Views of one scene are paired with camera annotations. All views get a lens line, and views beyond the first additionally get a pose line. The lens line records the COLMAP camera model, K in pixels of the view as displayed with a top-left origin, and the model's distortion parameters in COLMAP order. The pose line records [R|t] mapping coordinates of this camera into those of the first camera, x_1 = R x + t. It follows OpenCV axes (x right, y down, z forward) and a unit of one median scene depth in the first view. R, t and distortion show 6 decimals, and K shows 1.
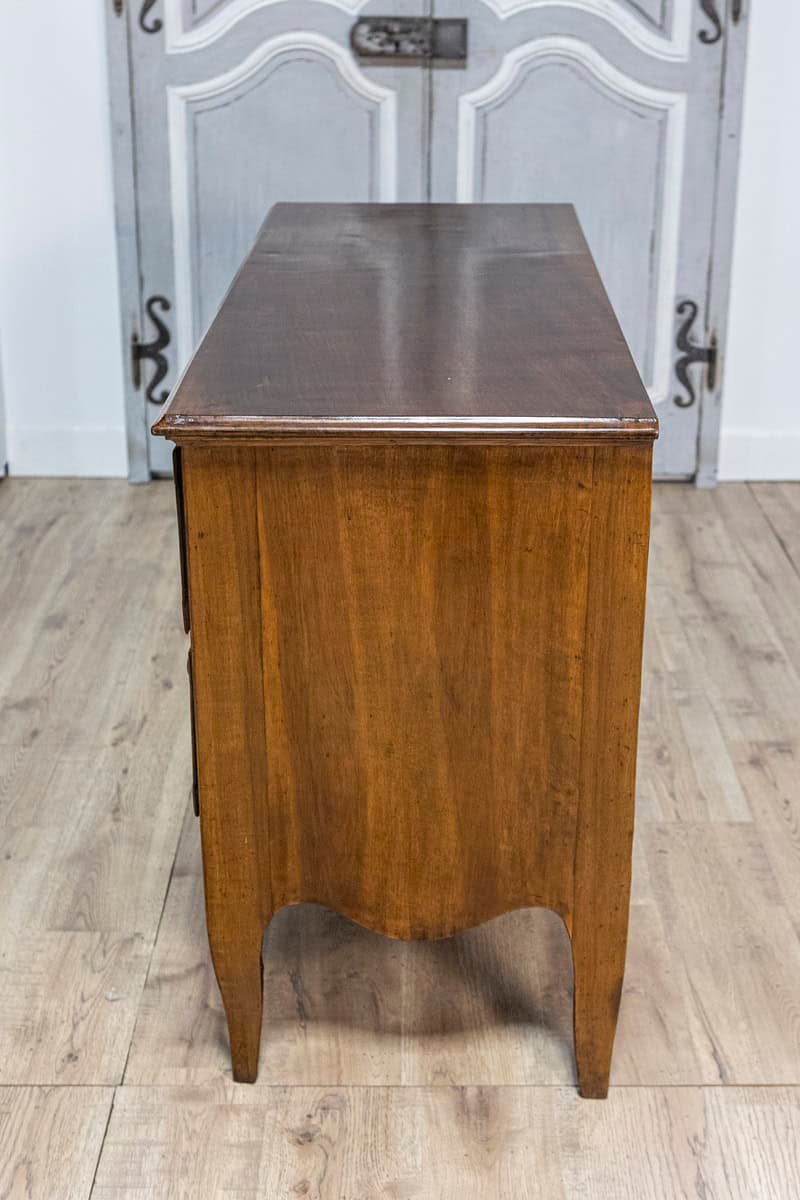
lens RADIAL K [[1708.2, 0, 441.3], [0, 1708.2, 530.1], [0, 0, 1]] dist [-0.025038, 0.000000]
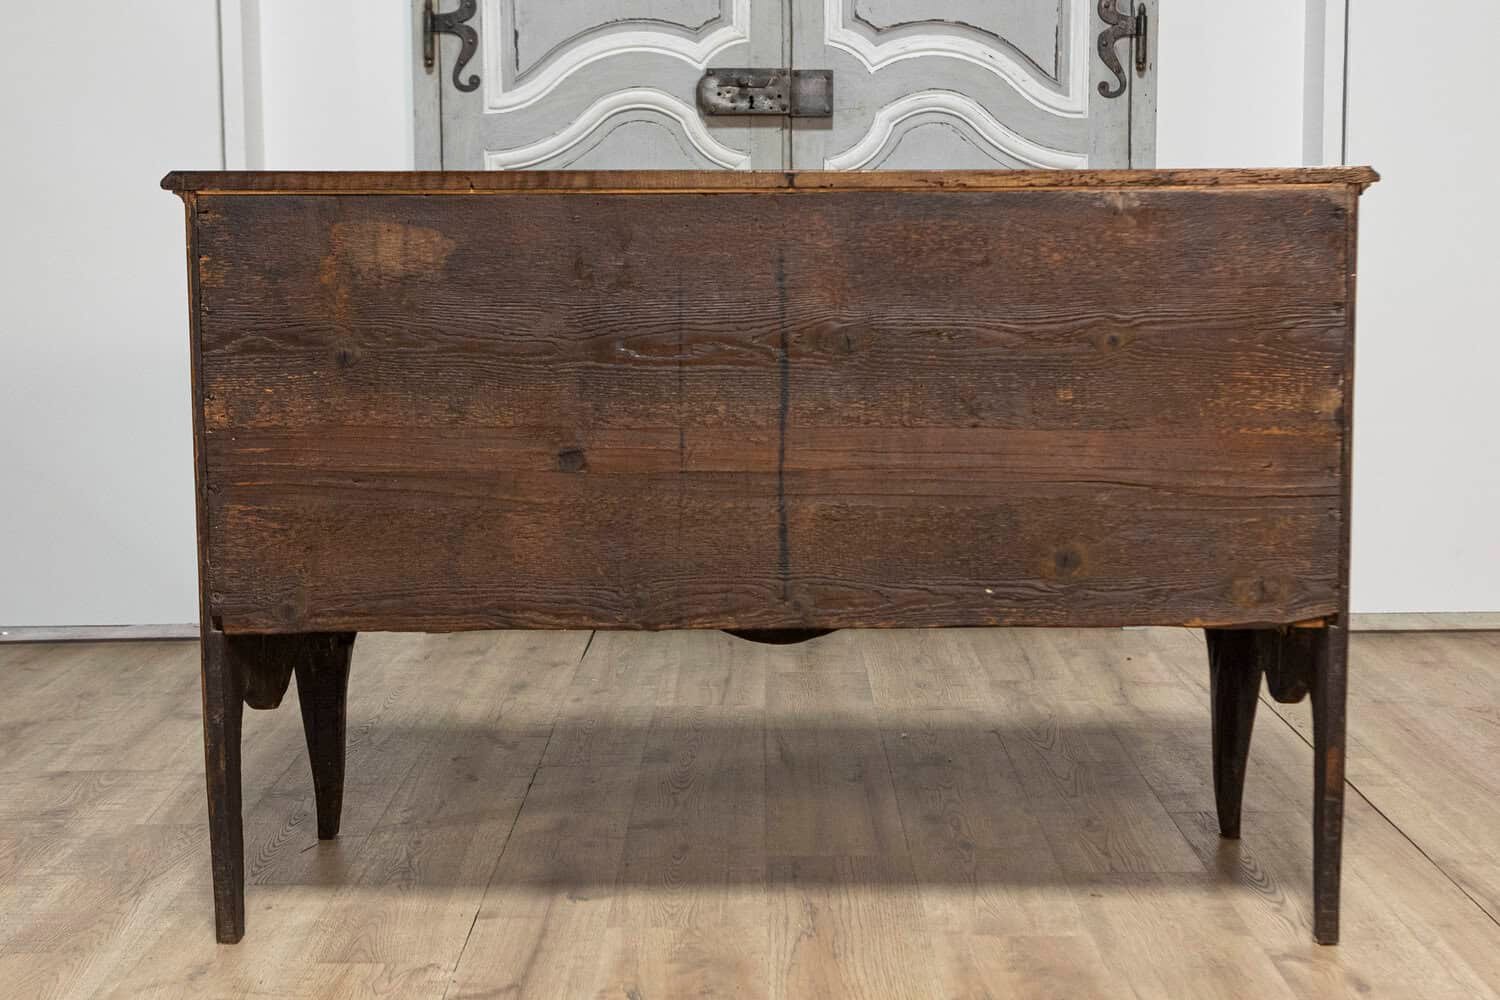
lens RADIAL K [[2135.3, 0, 826.8], [0, 2135.3, 483.7], [0, 0, 1]] dist [-0.025038, 0.000000]
pose [[0.999832, -0.014513, 0.011205, -0.002587], [0.016765, 0.971069, -0.238211, 0.164748], [-0.007424, 0.238358, 0.971149, -0.005275]]
